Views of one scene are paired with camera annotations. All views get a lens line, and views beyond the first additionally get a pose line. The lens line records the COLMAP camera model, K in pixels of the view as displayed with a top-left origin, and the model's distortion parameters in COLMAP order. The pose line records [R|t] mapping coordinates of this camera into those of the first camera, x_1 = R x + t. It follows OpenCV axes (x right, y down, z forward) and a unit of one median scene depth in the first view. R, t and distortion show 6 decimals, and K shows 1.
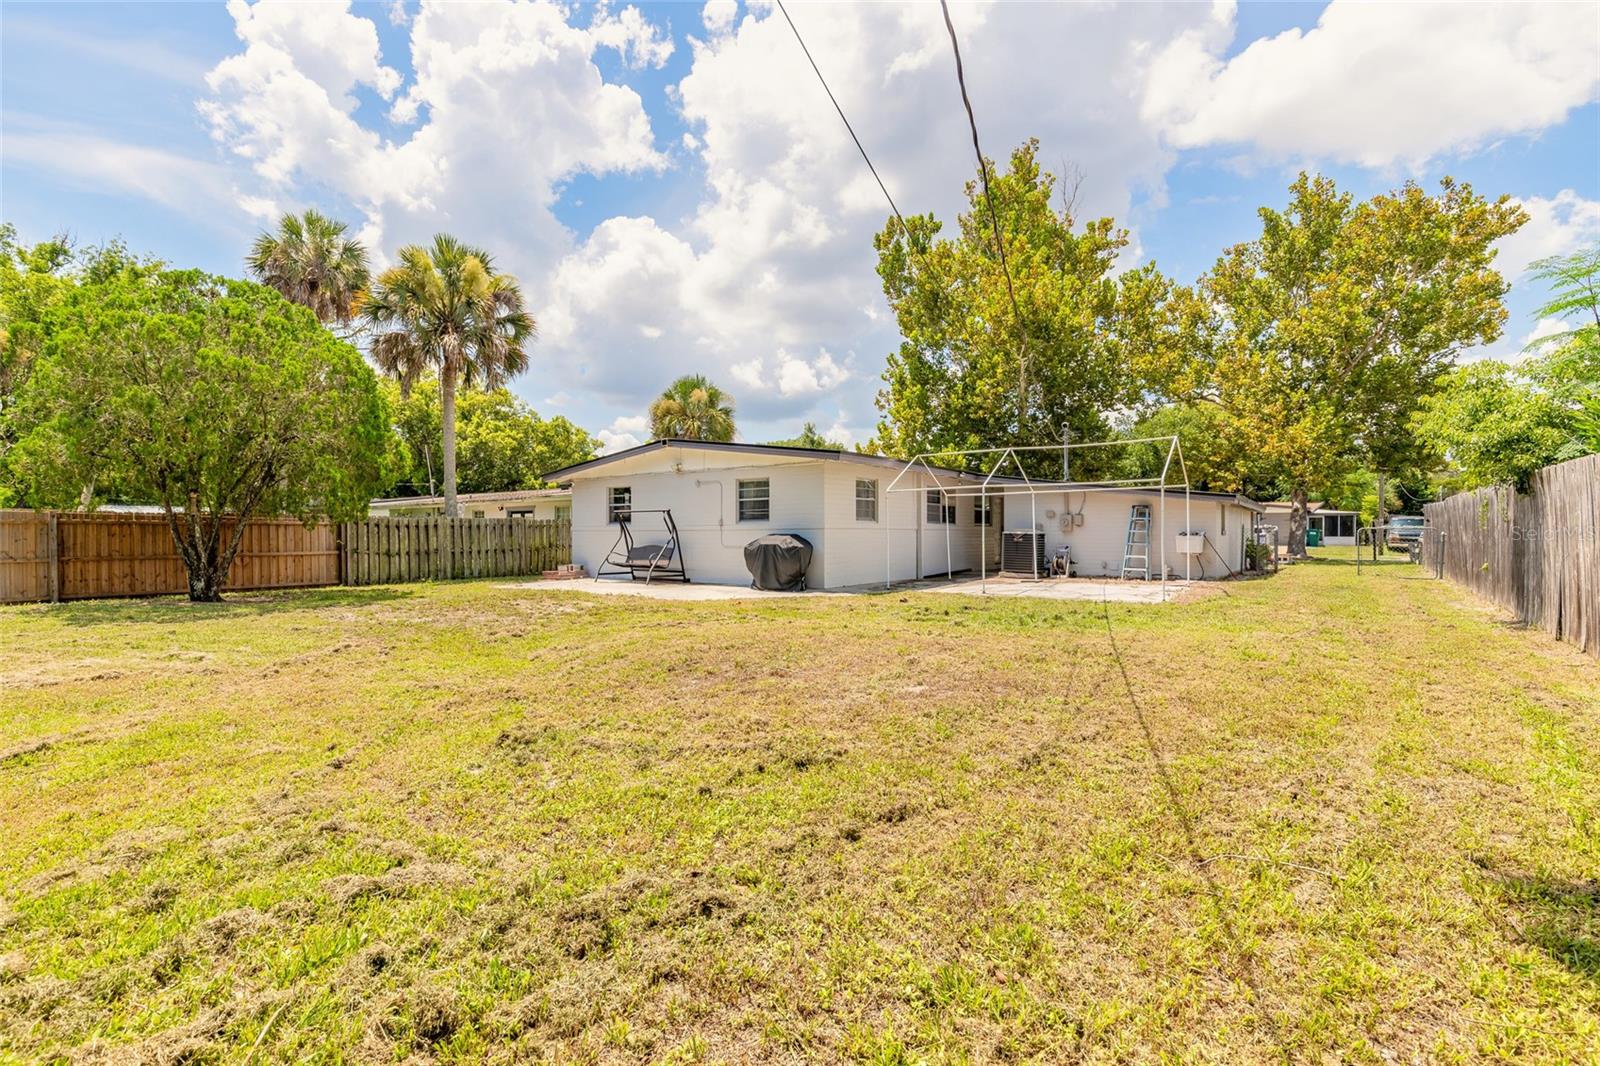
lens RADIAL K [[729.6, 0, 800.9], [0, 729.6, 537.8], [0, 0, 1]] dist [0.000731, 0.000460]
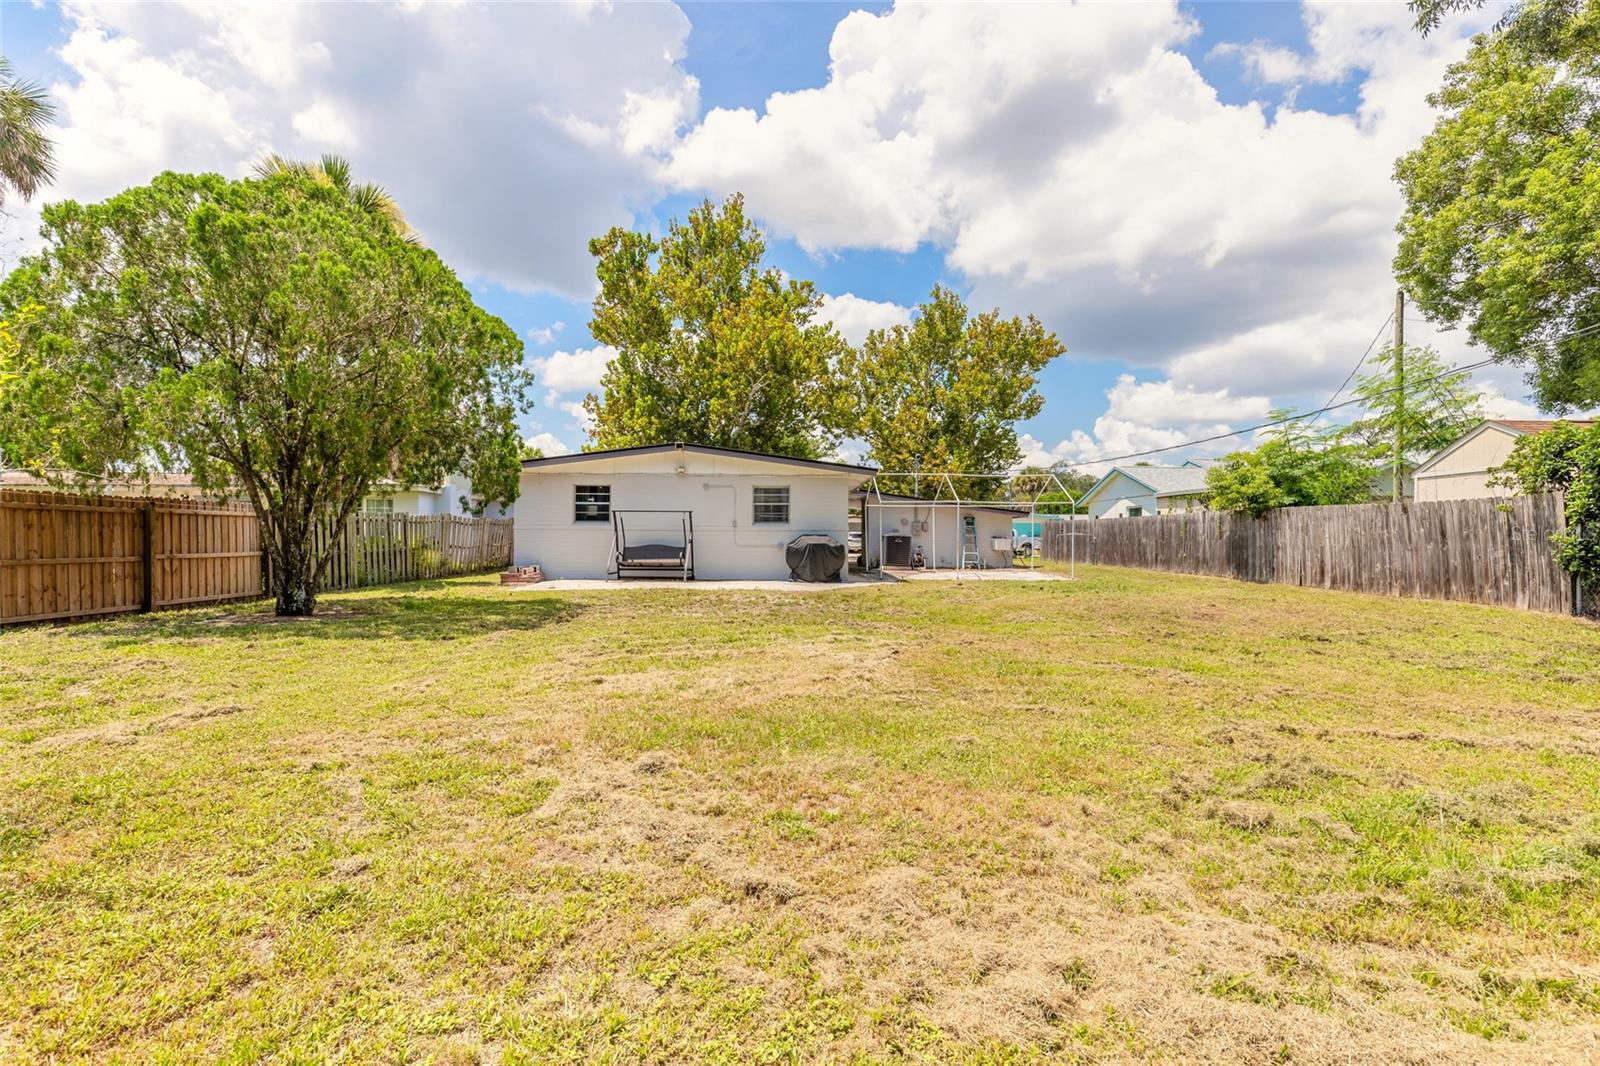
lens RADIAL K [[729.6, 0, 790.7], [0, 729.6, 540.1], [0, 0, 1]] dist [0.000731, 0.000460]
pose [[0.798771, 0.005438, 0.601611, -0.681413], [-0.003920, 0.999985, -0.003833, 0.007141], [-0.601623, 0.000704, 0.798780, 0.070347]]
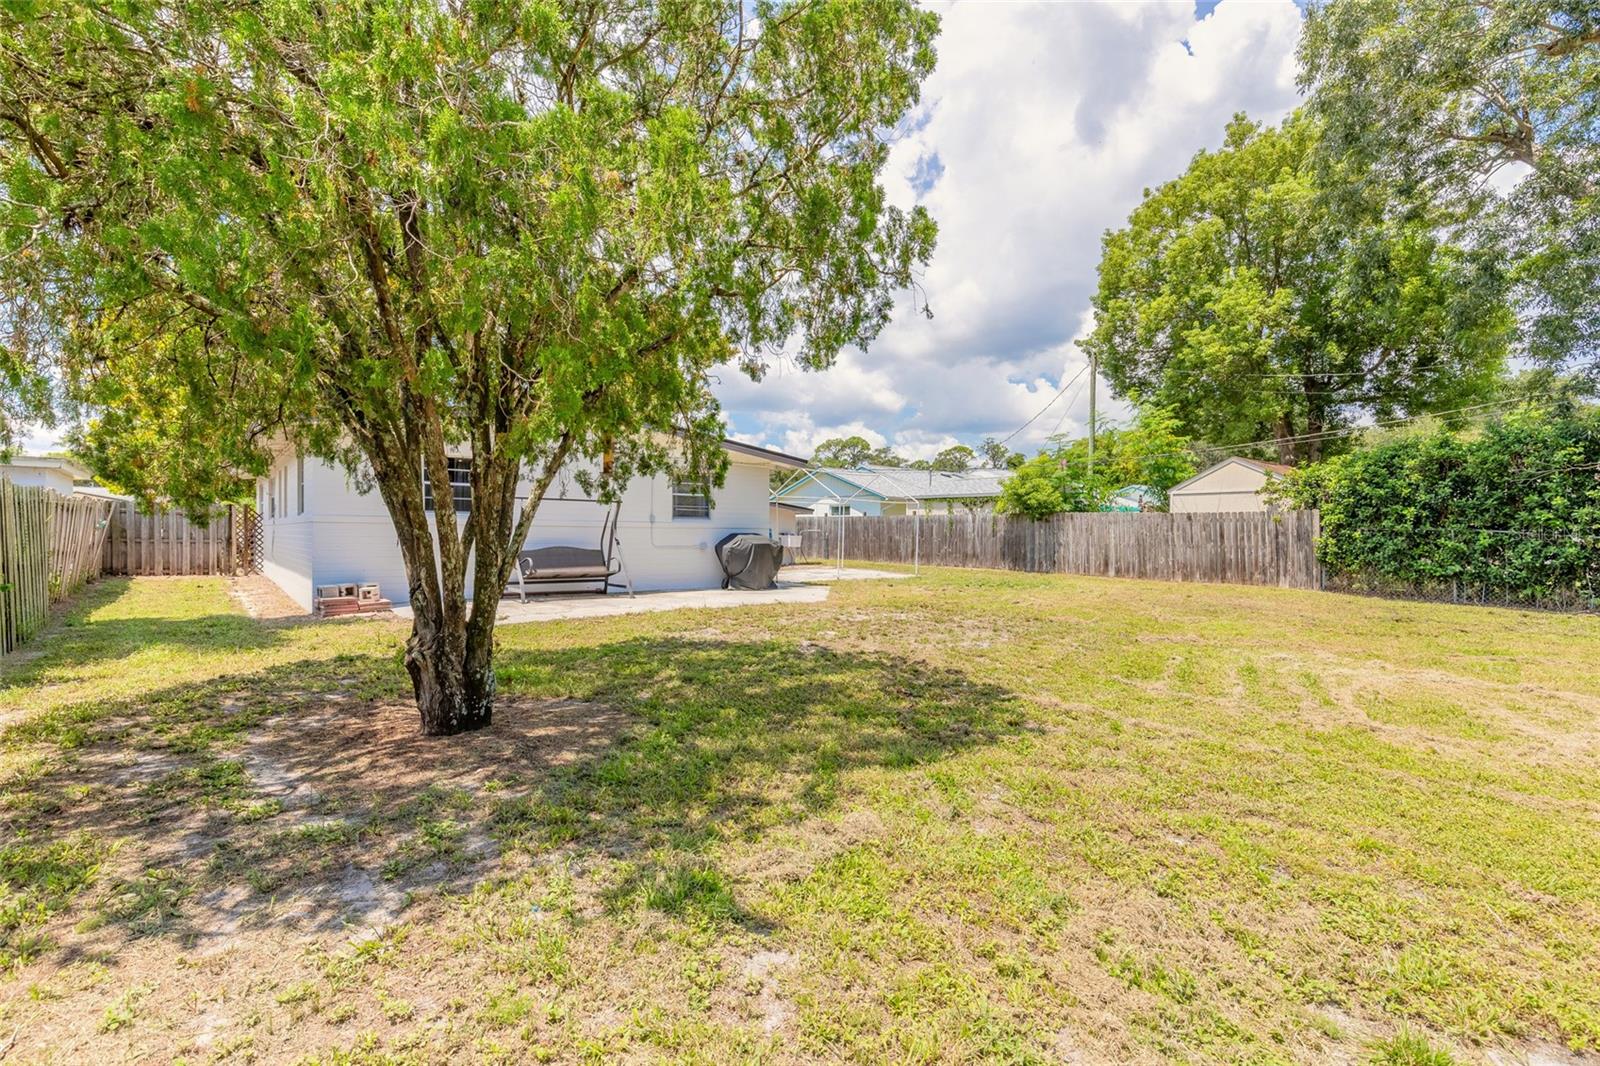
lens RADIAL K [[729.6, 0, 797.6], [0, 729.6, 535.3], [0, 0, 1]] dist [0.000731, 0.000460]
pose [[0.266376, 0.002481, 0.963866, -0.870001], [-0.005553, 0.999984, -0.001039, -0.001525], [-0.963853, -0.005075, 0.266386, 0.583139]]
